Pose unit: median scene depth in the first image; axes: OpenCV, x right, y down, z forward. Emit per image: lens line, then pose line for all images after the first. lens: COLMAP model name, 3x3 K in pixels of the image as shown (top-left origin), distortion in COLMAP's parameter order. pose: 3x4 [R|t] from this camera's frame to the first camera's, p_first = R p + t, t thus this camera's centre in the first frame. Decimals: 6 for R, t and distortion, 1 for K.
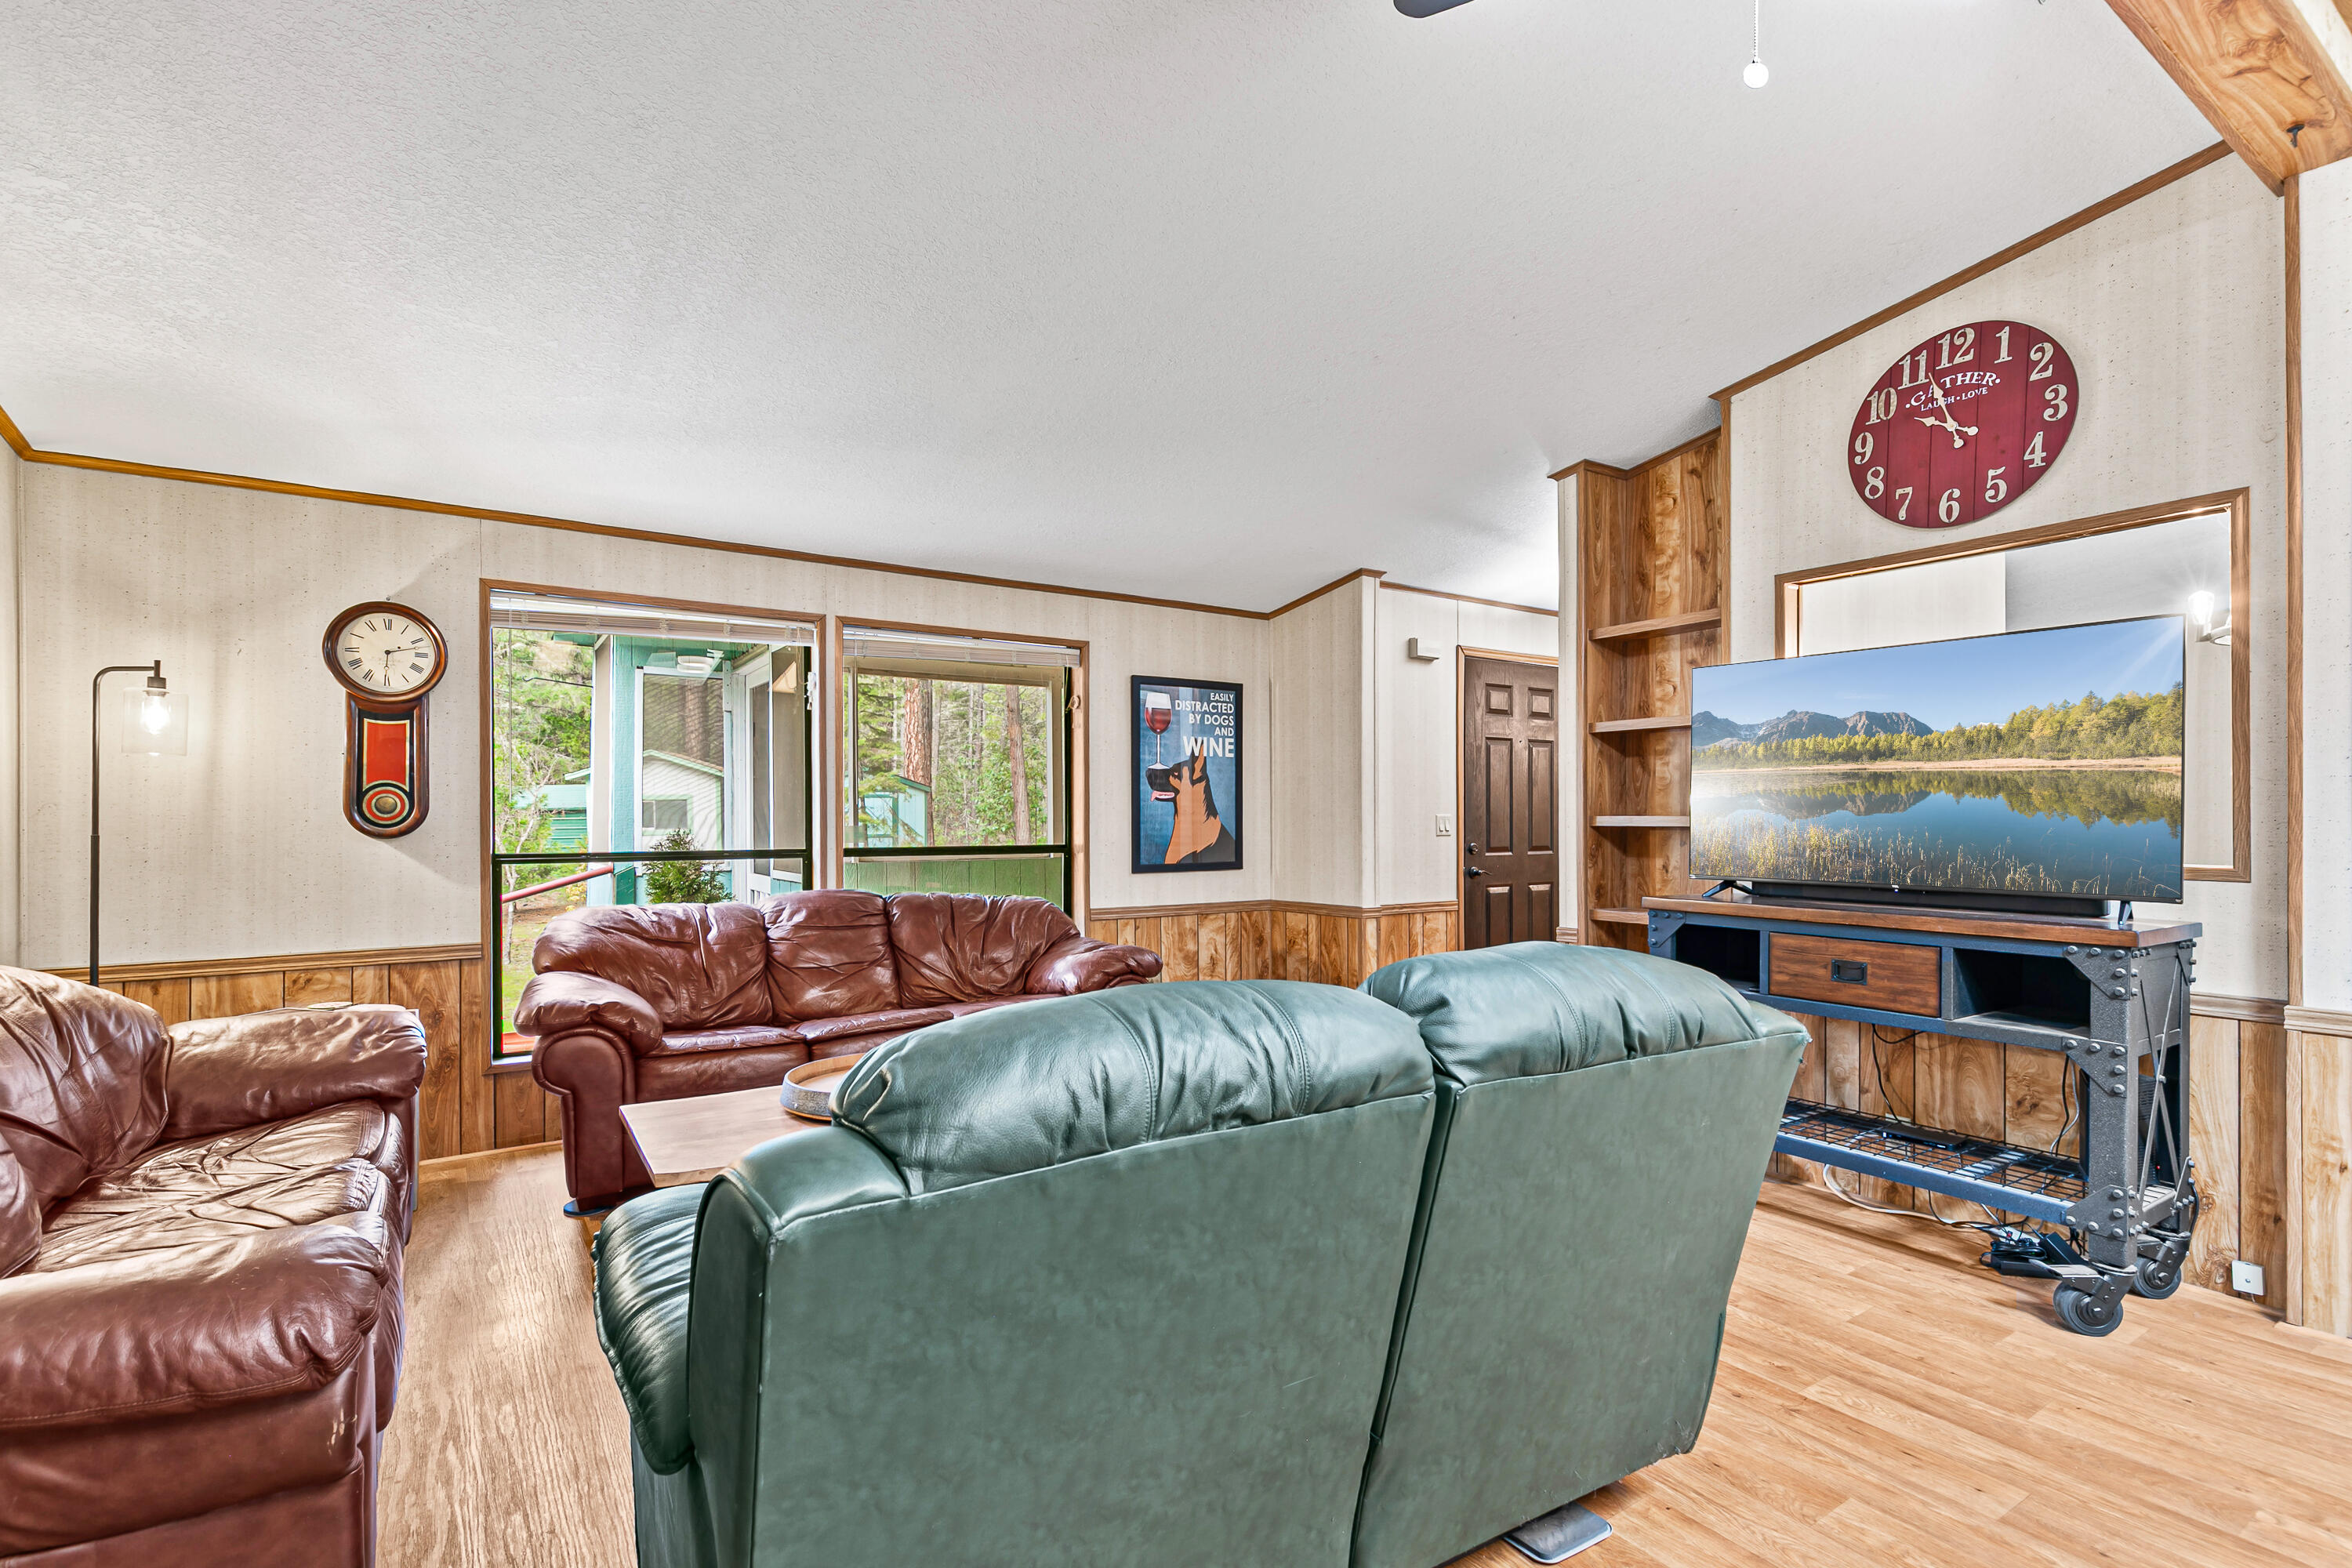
lens RADIAL K [[1059.8, 0, 1173.5], [0, 1059.8, 816.7], [0, 0, 1]] dist [0.000511, 0.000038]
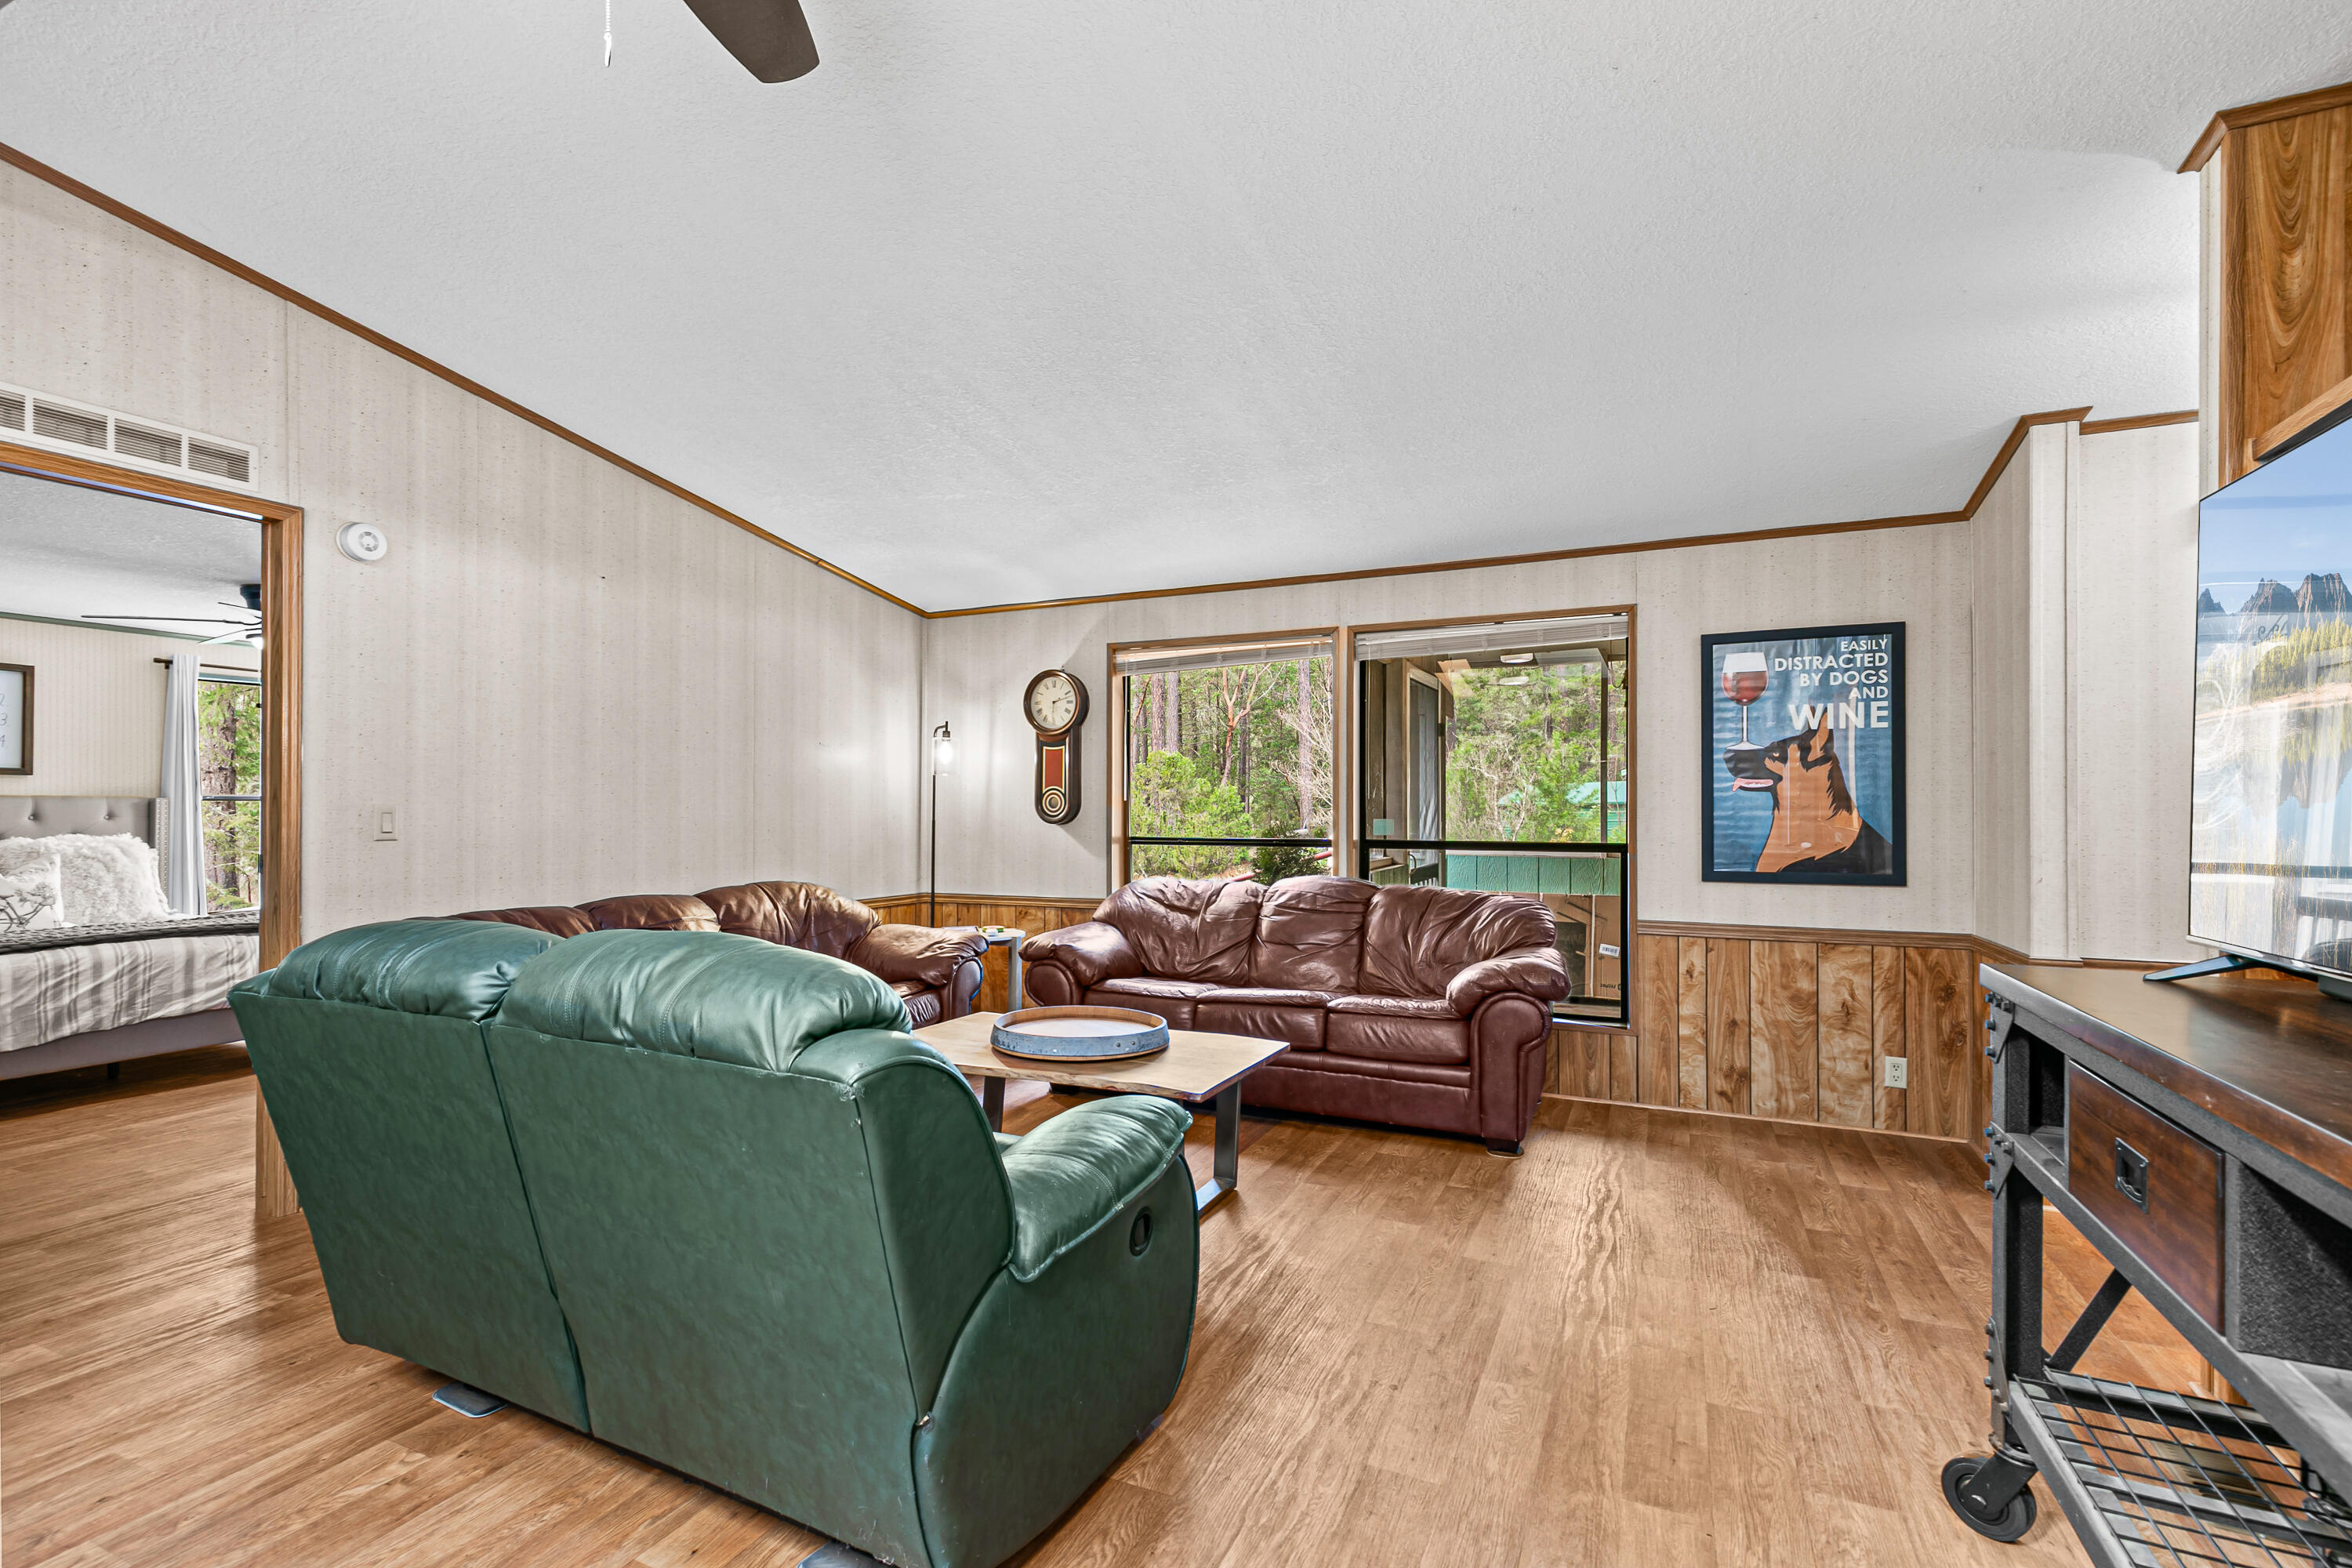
lens RADIAL K [[1048.8, 0, 1171.9], [0, 1048.8, 800.9], [0, 0, 1]] dist [-0.000298, 0.000045]
pose [[0.523975, -0.005220, -0.851718, 0.598938], [-0.000132, 0.999981, -0.006211, -0.003765], [0.851734, 0.003367, 0.523964, 0.334627]]
